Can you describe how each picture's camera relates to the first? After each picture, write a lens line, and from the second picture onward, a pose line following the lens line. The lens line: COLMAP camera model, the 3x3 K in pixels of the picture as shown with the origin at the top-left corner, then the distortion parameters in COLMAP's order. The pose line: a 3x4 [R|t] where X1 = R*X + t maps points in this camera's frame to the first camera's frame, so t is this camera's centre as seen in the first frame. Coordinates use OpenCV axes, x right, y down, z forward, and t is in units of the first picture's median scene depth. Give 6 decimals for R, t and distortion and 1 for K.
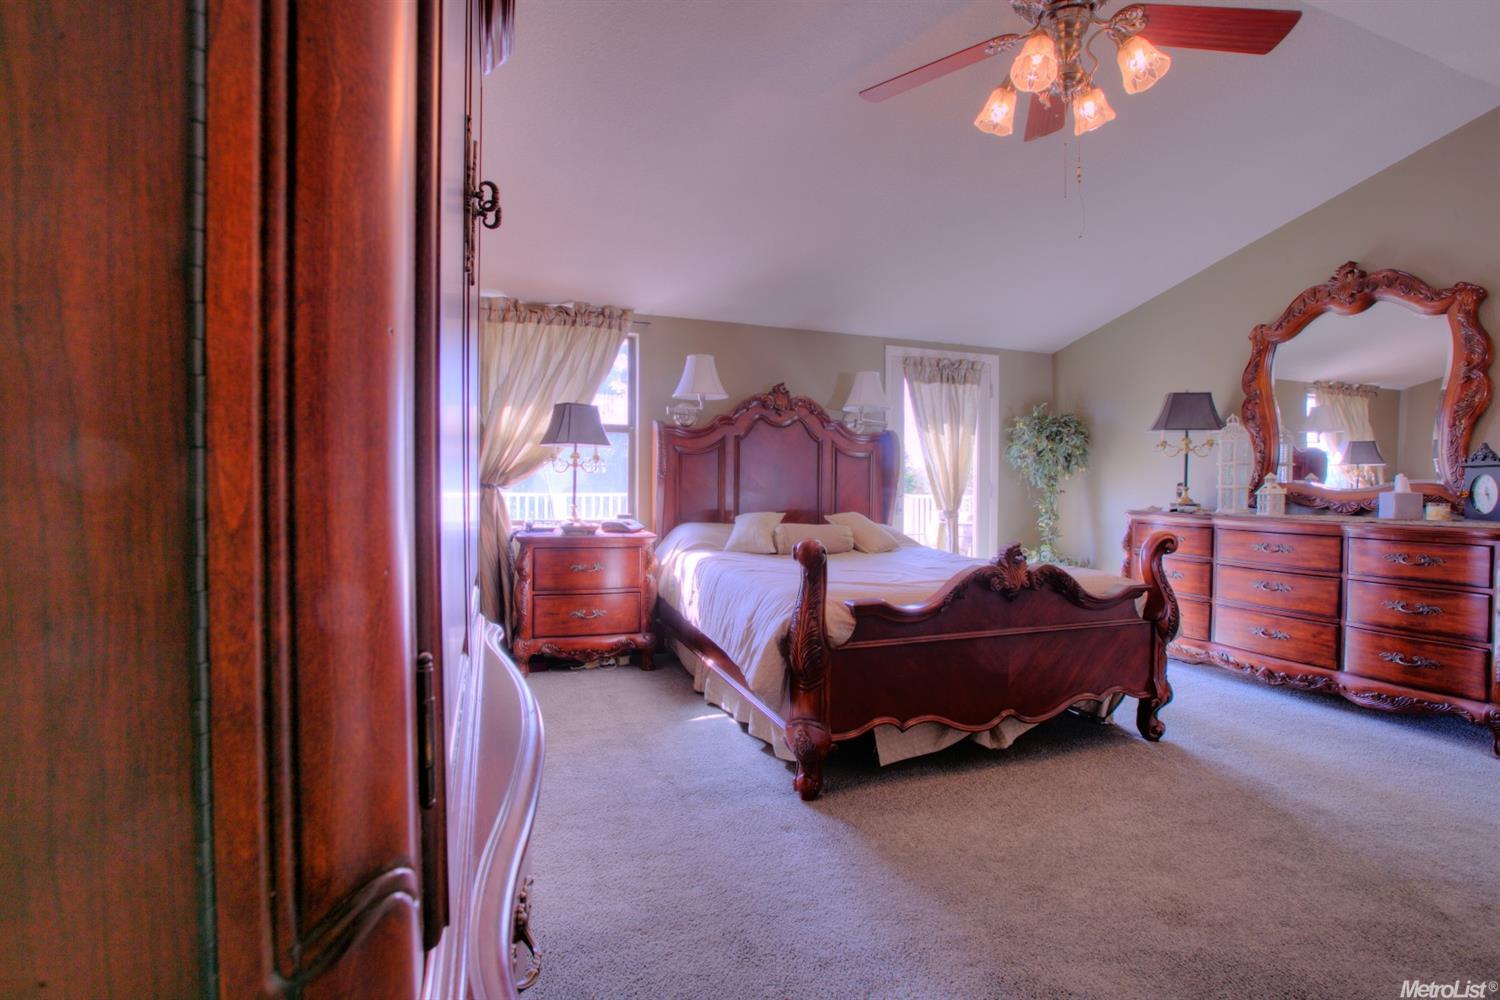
lens RADIAL K [[695.8, 0, 750.0], [0, 695.8, 500.0], [0, 0, 1]] dist [-0.047173, 0.019586]
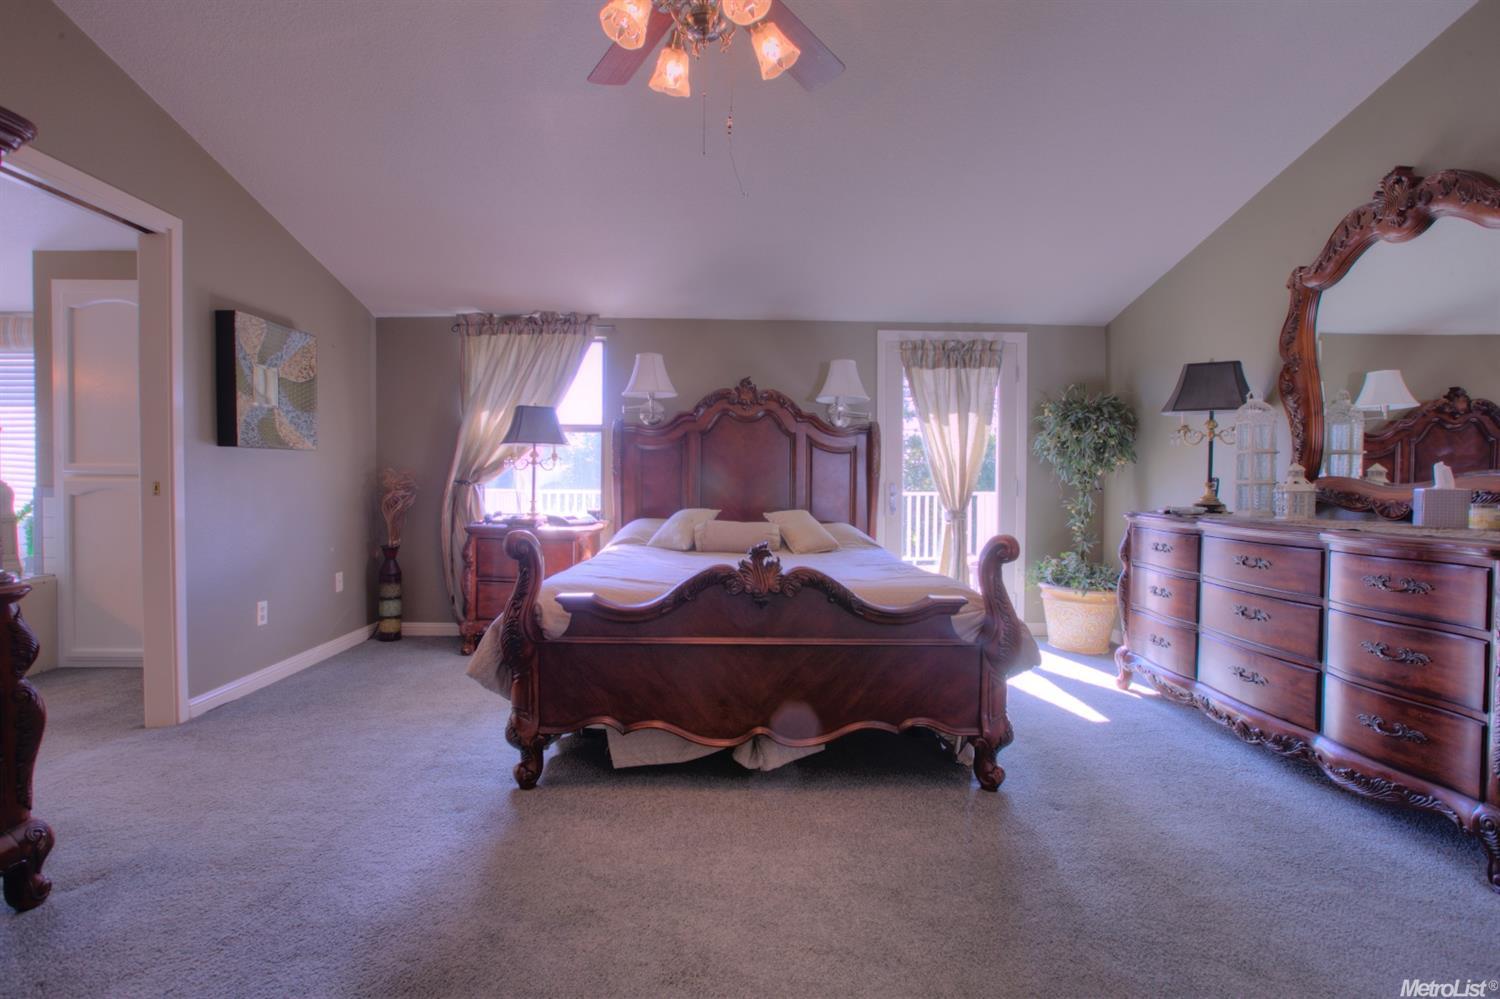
lens RADIAL K [[695.8, 0, 750.0], [0, 695.8, 499.5], [0, 0, 1]] dist [-0.047173, 0.019586]
pose [[0.945195, 0.006846, -0.326436, 0.418761], [-0.007102, 0.999975, 0.000406, 0.003876], [0.326431, 0.001935, 0.945219, 0.089143]]
